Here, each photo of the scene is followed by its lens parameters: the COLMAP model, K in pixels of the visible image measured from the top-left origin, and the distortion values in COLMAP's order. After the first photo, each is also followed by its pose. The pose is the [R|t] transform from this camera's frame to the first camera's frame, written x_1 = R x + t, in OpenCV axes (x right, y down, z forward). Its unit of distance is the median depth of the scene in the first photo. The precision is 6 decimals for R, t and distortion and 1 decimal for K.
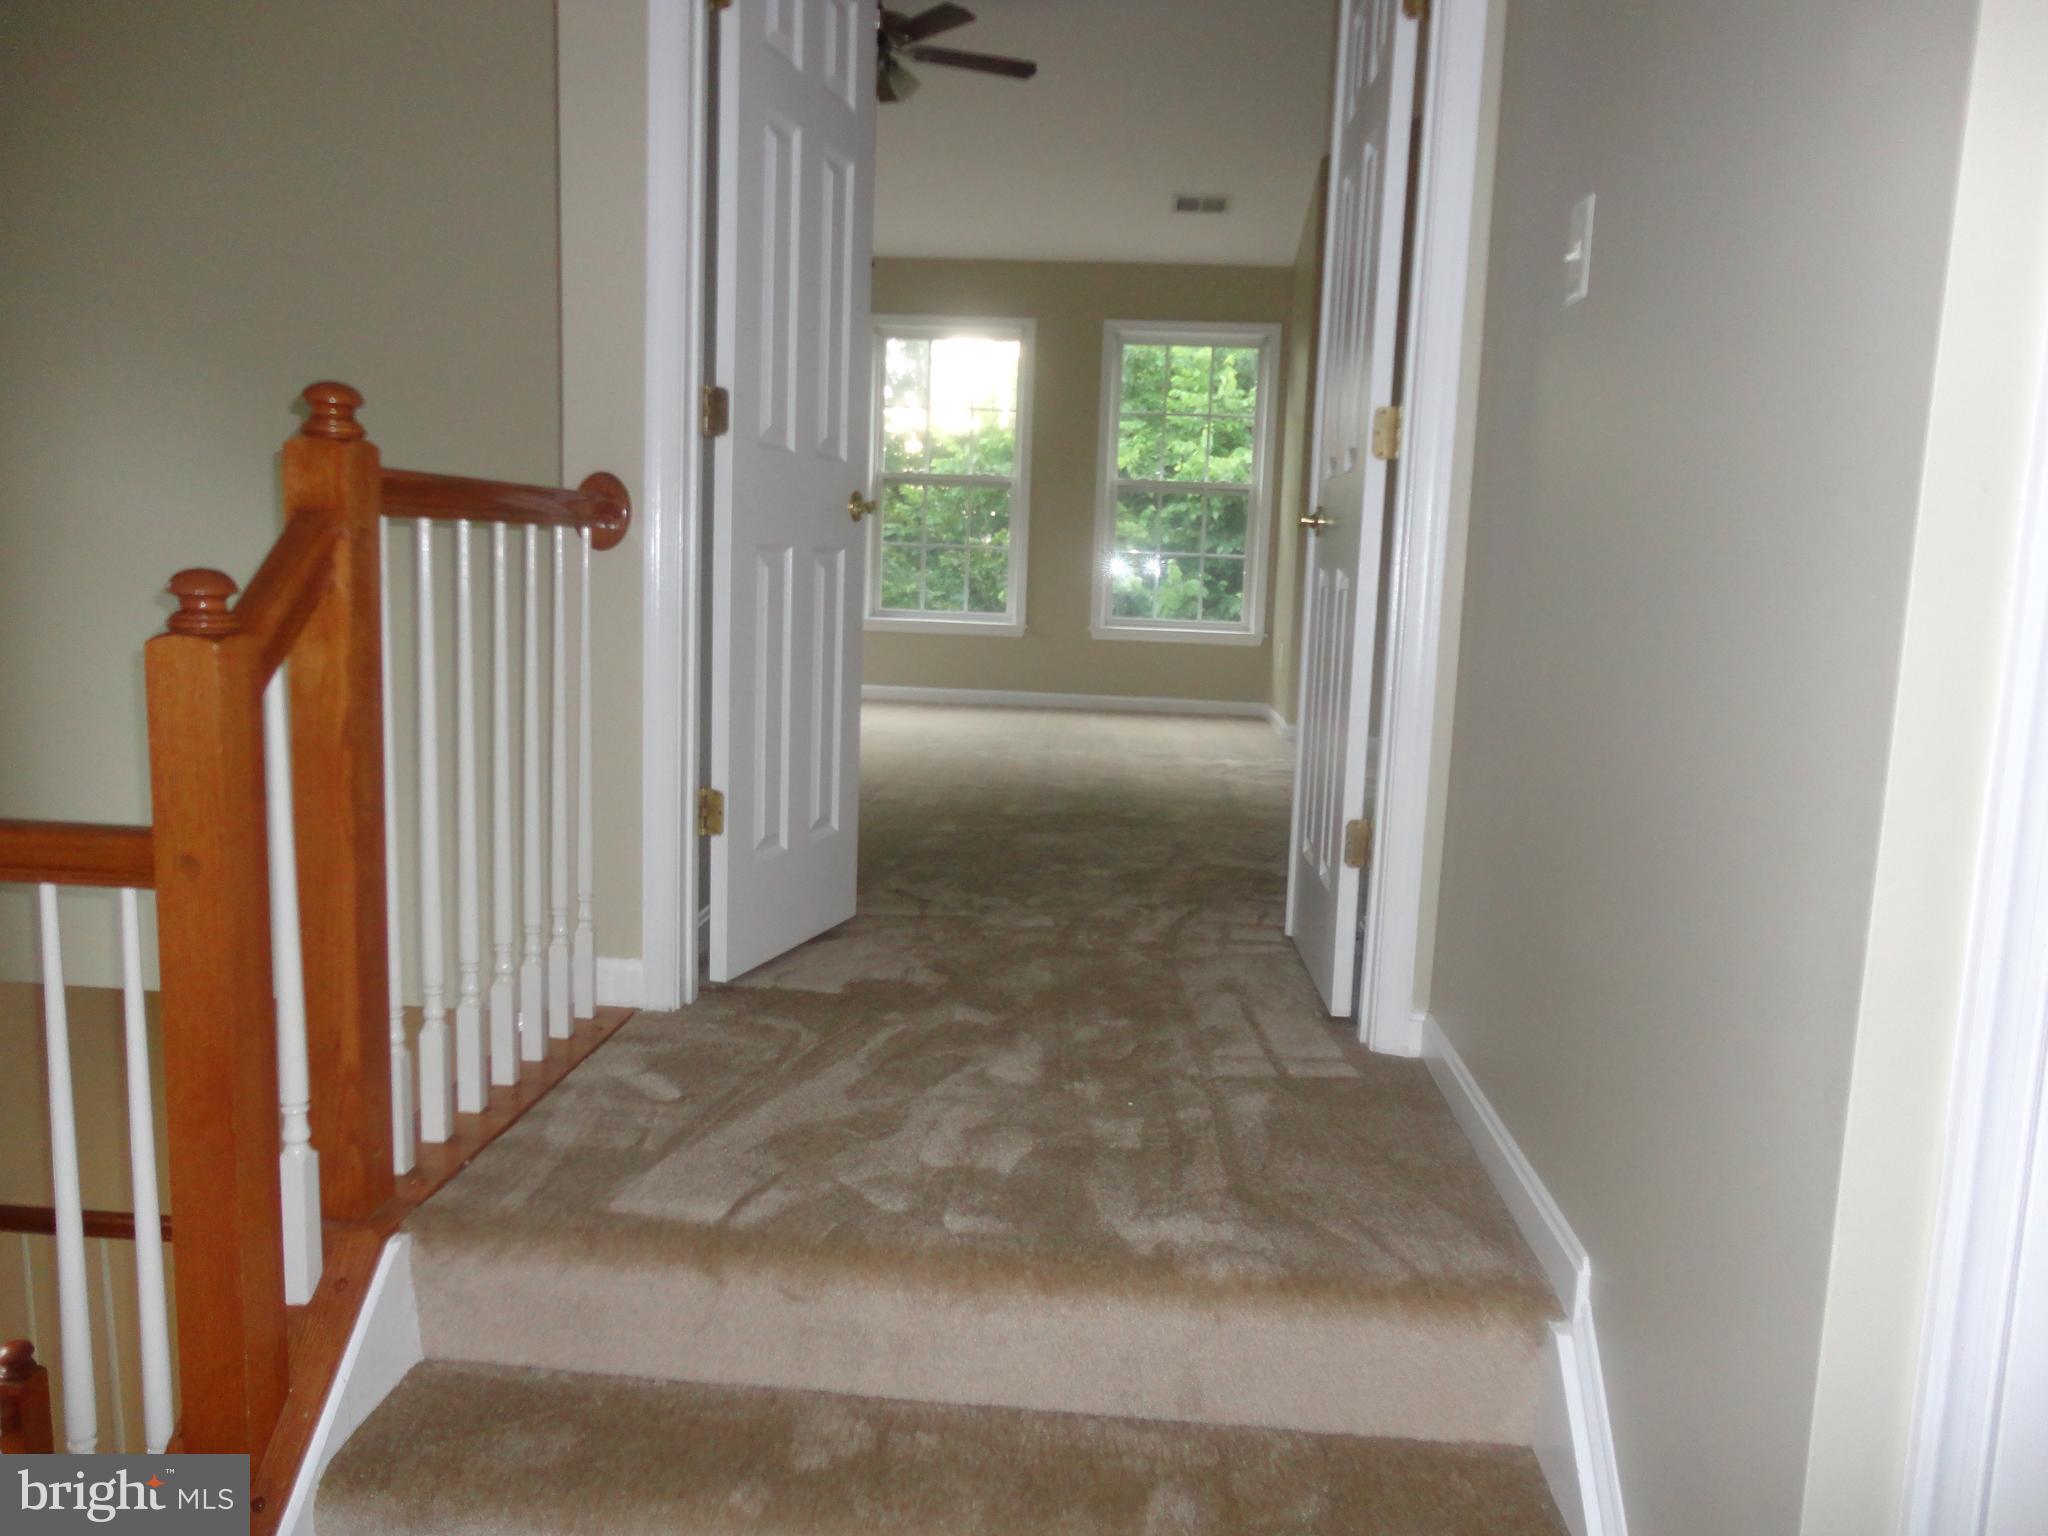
lens RADIAL K [[1531.9, 0, 1011.1], [0, 1531.9, 765.2], [0, 0, 1]] dist [-0.004623, 0.000434]
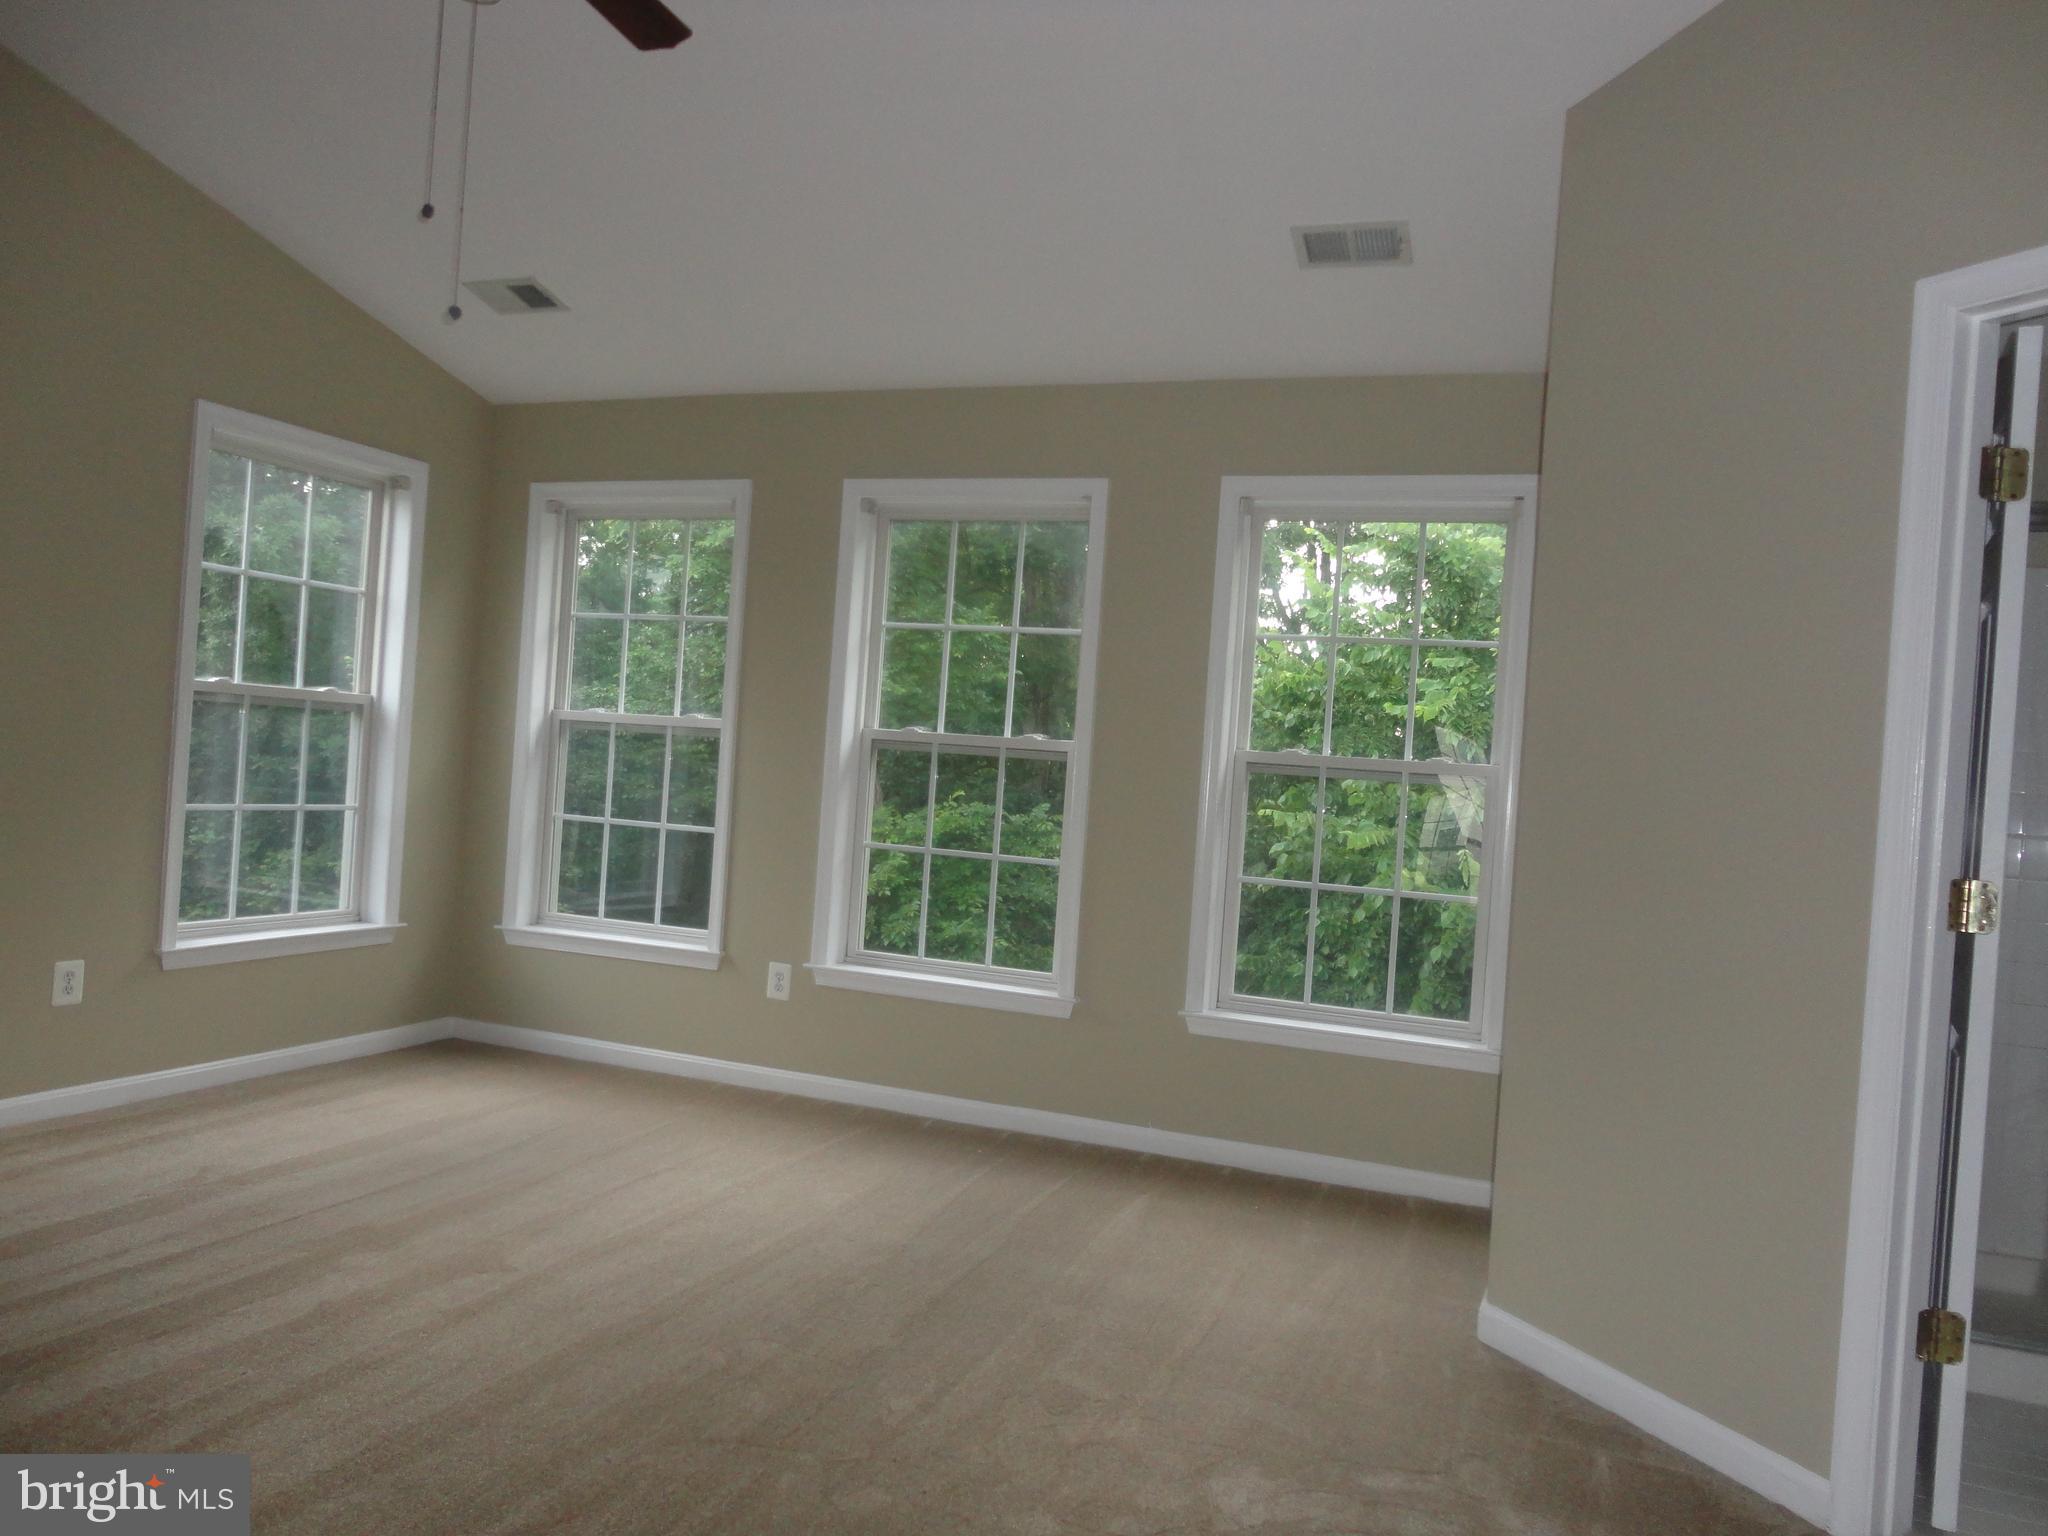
lens RADIAL K [[1531.9, 0, 1011.1], [0, 1531.9, 765.2], [0, 0, 1]] dist [-0.004623, 0.000434]
pose [[0.957174, 0.031772, -0.287764, 0.147787], [-0.074150, 0.987710, -0.137589, -0.096863], [0.279856, 0.153034, 0.947766, 0.436101]]
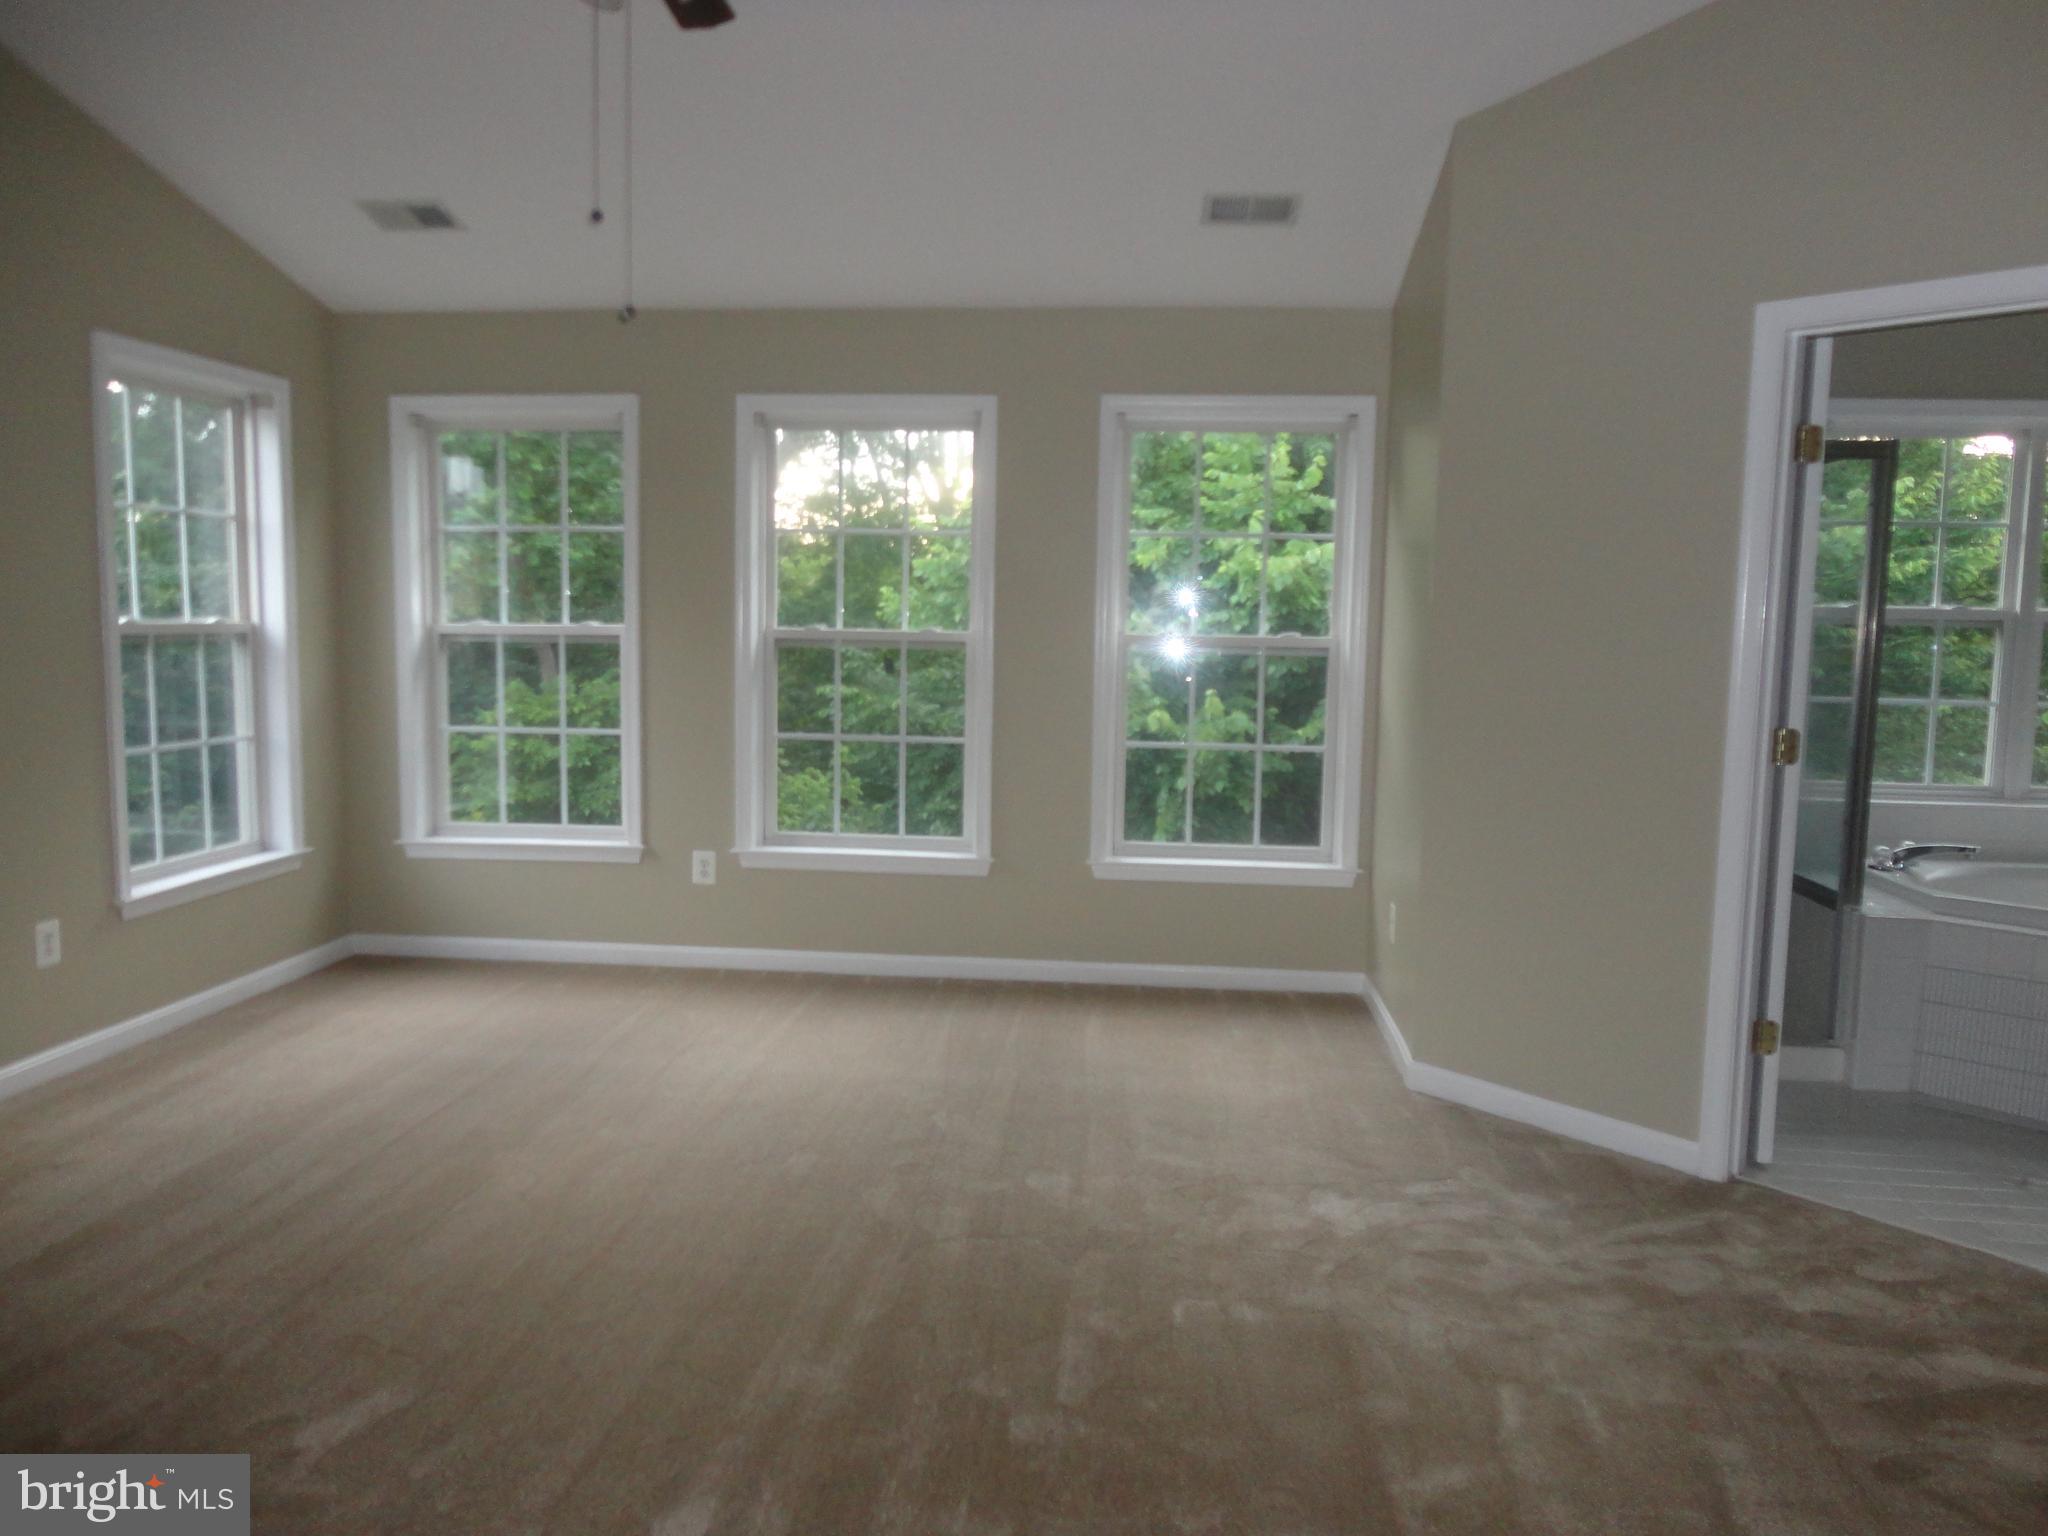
lens RADIAL K [[1562.2, 0, 1024.0], [0, 1562.2, 768.0], [0, 0, 1]] dist [0.023614, -0.003547]
pose [[0.999790, -0.016828, -0.011674, 0.031501], [0.016429, 0.999304, -0.033501, -0.107109], [0.012229, 0.033303, 0.999370, 0.327760]]
